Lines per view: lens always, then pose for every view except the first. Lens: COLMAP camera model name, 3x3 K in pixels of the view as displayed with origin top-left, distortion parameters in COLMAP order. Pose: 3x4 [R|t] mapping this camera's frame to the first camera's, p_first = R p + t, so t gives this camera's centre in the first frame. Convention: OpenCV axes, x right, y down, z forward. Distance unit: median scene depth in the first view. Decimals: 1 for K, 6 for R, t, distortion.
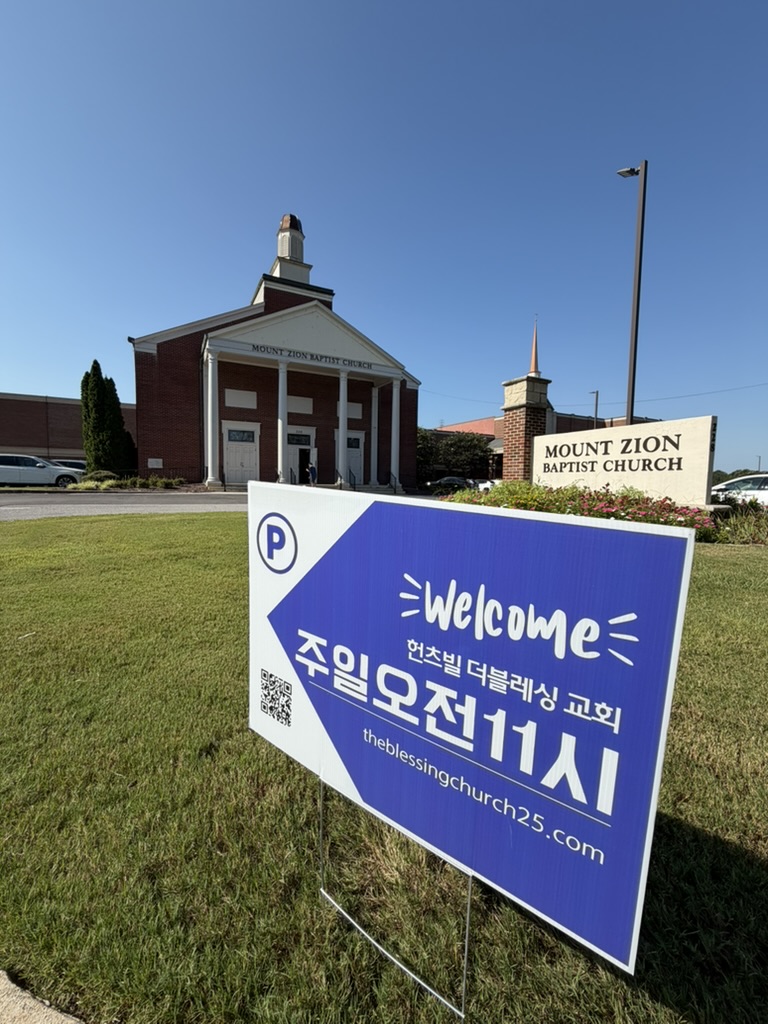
lens RADIAL K [[411.3, 0, 384.0], [0, 411.3, 512.0], [0, 0, 1]] dist [0.000702, -0.000302]
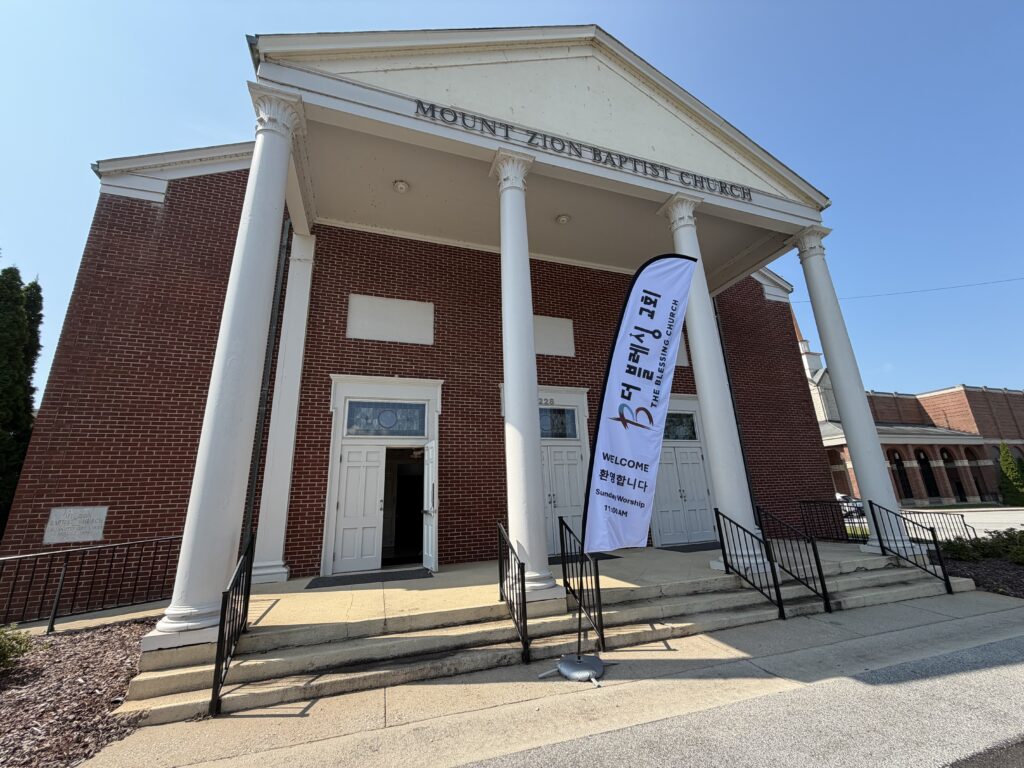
lens RADIAL K [[411.3, 0, 512.0], [0, 411.3, 384.0], [0, 0, 1]] dist [0.000702, -0.000302]
pose [[0.988003, -0.087448, -0.127289, -0.205528], [0.040888, 0.942941, -0.330439, -0.098241], [0.148922, 0.321270, 0.935205, 0.710005]]
